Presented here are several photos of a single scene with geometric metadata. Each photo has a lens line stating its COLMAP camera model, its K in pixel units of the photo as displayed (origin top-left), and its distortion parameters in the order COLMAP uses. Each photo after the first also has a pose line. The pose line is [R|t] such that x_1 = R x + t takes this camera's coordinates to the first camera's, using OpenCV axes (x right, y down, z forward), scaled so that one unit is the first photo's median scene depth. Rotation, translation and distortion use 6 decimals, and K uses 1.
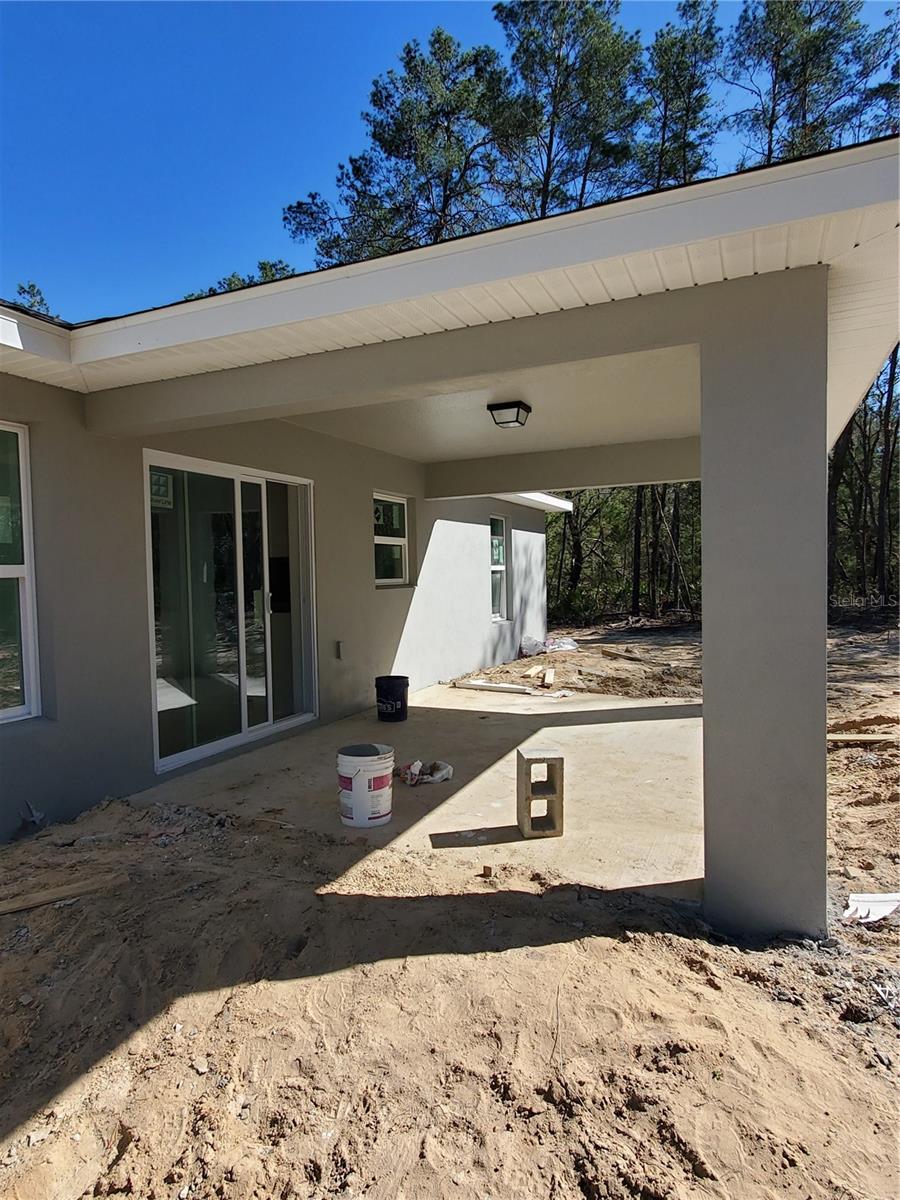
lens RADIAL K [[714.7, 0, 445.8], [0, 714.7, 603.8], [0, 0, 1]] dist [0.000396, 0.000020]
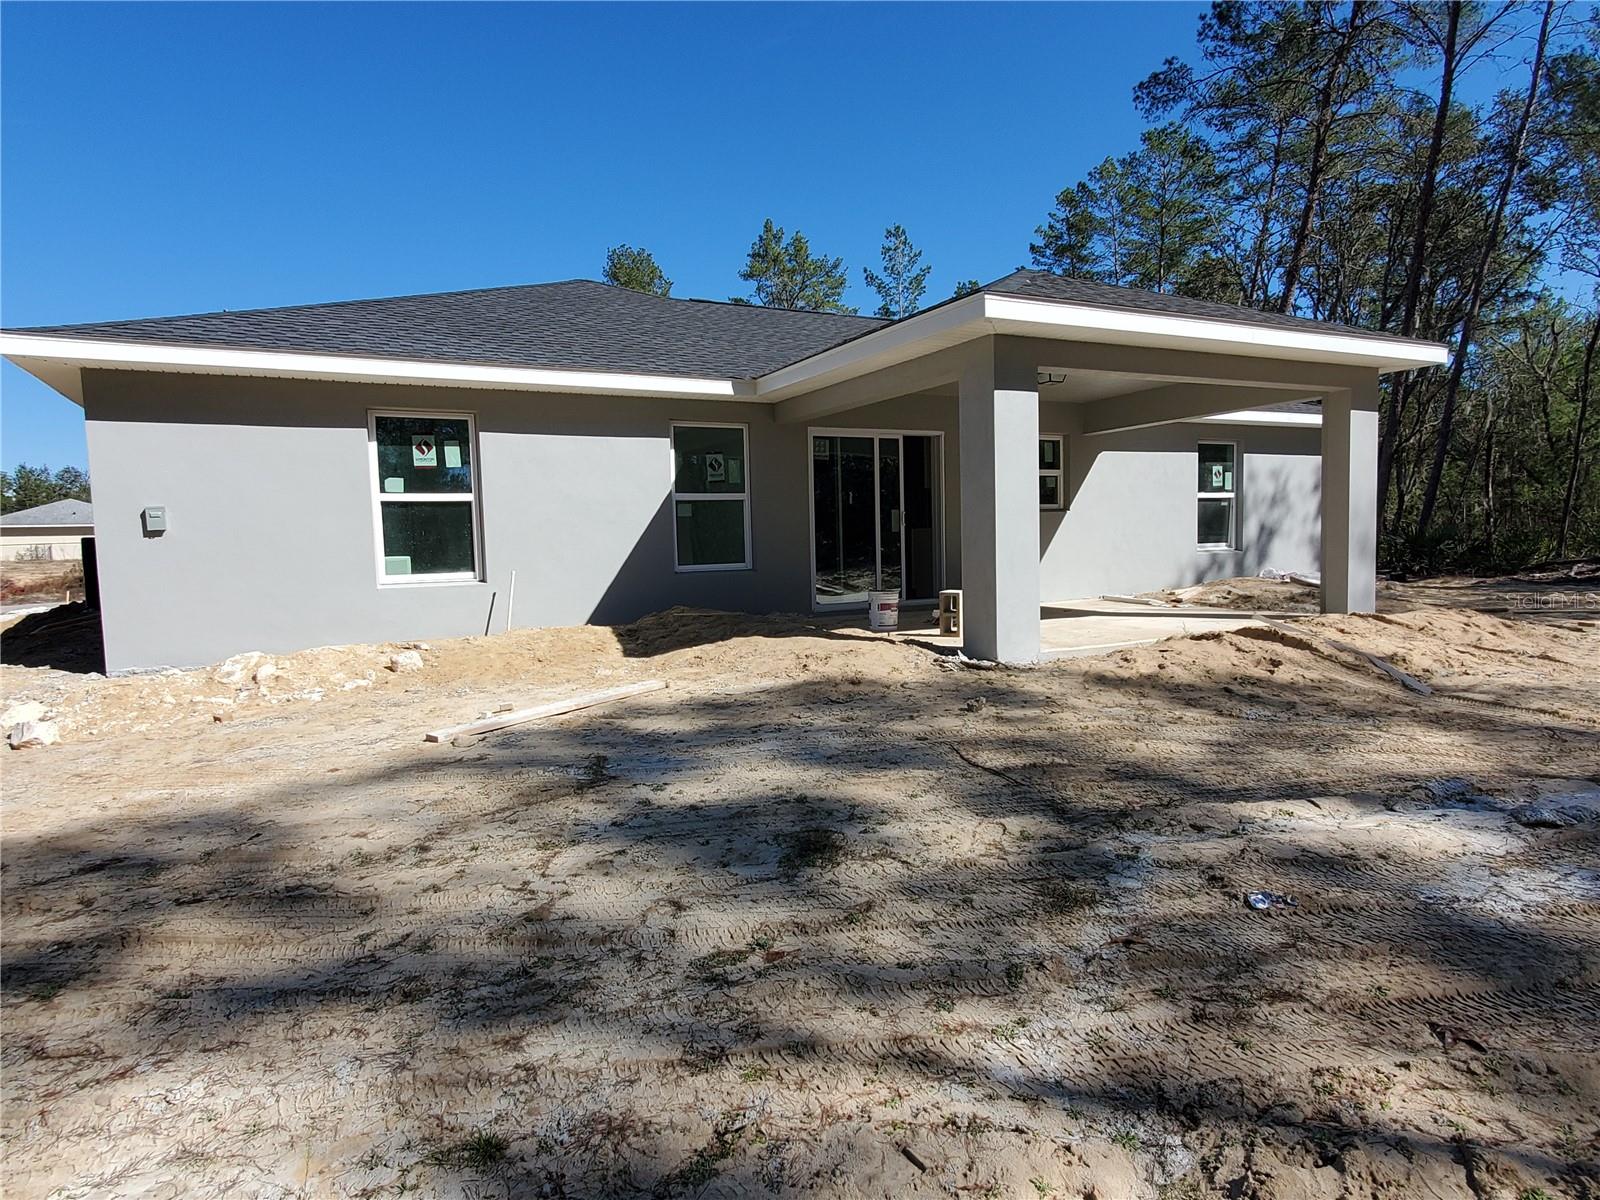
lens RADIAL K [[953.0, 0, 800.0], [0, 953.0, 601.1], [0, 0, 1]] dist [0.000396, 0.000020]
pose [[0.784207, 0.038769, -0.619287, 0.775062], [-0.015438, 0.998956, 0.042988, 0.084203], [0.620308, -0.024151, 0.783987, -0.655477]]
